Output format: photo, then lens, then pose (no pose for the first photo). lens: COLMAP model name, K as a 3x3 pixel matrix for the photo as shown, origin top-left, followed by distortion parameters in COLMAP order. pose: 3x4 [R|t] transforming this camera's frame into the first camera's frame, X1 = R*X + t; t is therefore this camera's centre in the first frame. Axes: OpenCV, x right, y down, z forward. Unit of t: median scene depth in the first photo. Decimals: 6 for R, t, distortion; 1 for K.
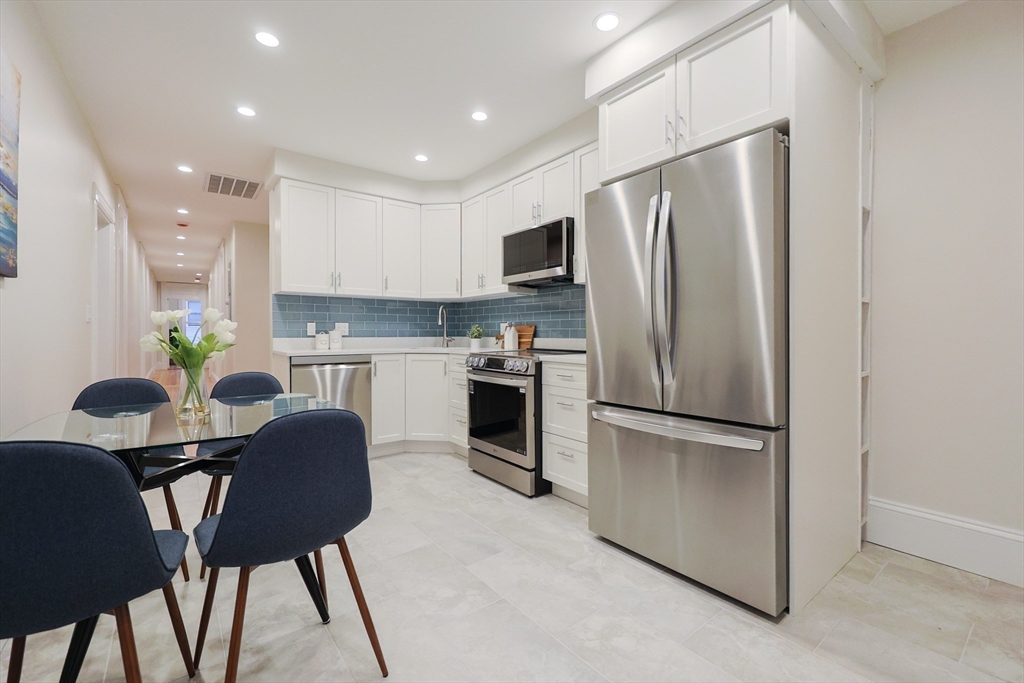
lens RADIAL K [[440.7, 0, 514.8], [0, 440.7, 340.8], [0, 0, 1]] dist [-0.002573, -0.000187]
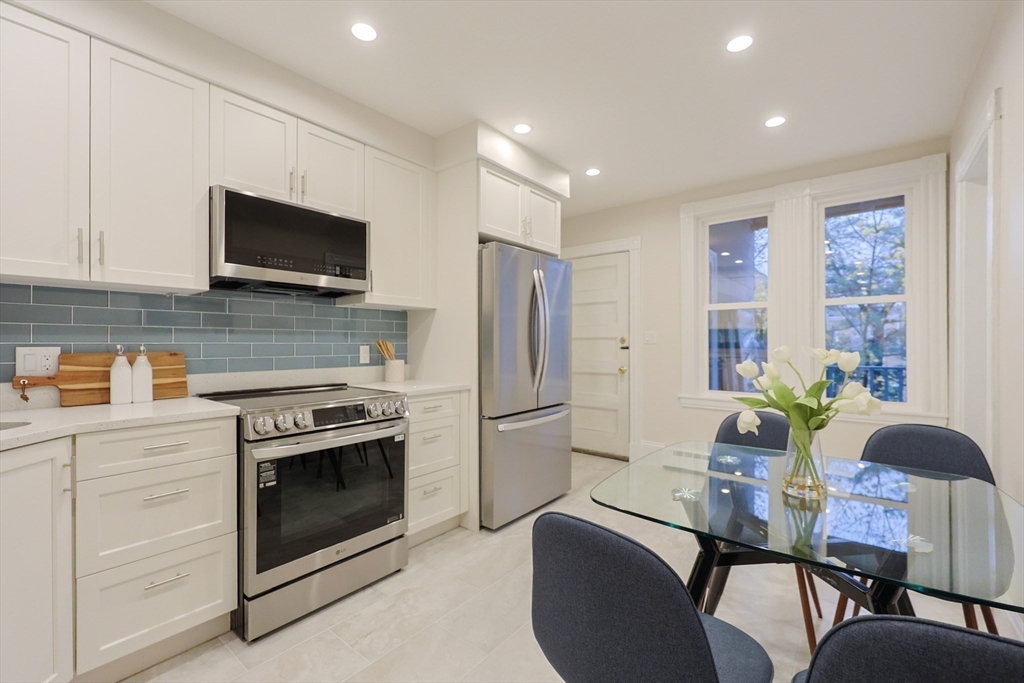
lens RADIAL K [[456.0, 0, 512.0], [0, 456.0, 341.5], [0, 0, 1]] dist [0.000207, -0.000010]
pose [[-0.254020, -0.001401, 0.967198, -0.604962], [0.015153, 0.999870, 0.005428, -0.044315], [-0.967080, 0.016035, -0.253966, 0.747821]]
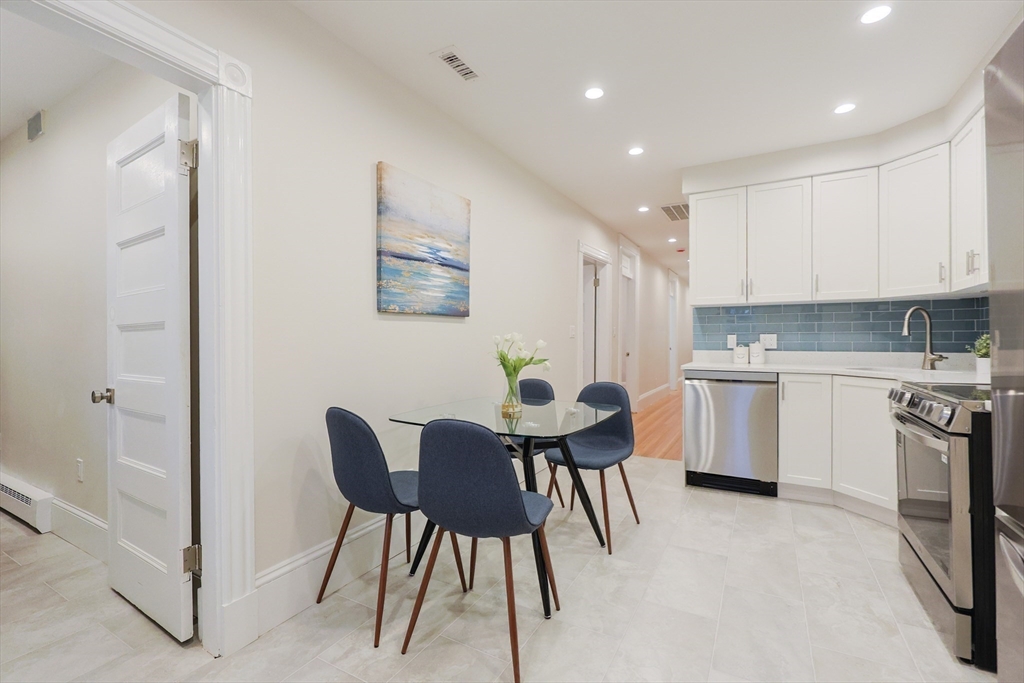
lens RADIAL K [[440.7, 0, 514.8], [0, 440.7, 340.8], [0, 0, 1]] dist [-0.002573, -0.000187]
pose [[0.389472, 0.002505, -0.921035, 0.235180], [-0.013580, 0.999903, -0.003023, -0.019624], [0.920938, 0.013686, 0.389468, 0.209075]]
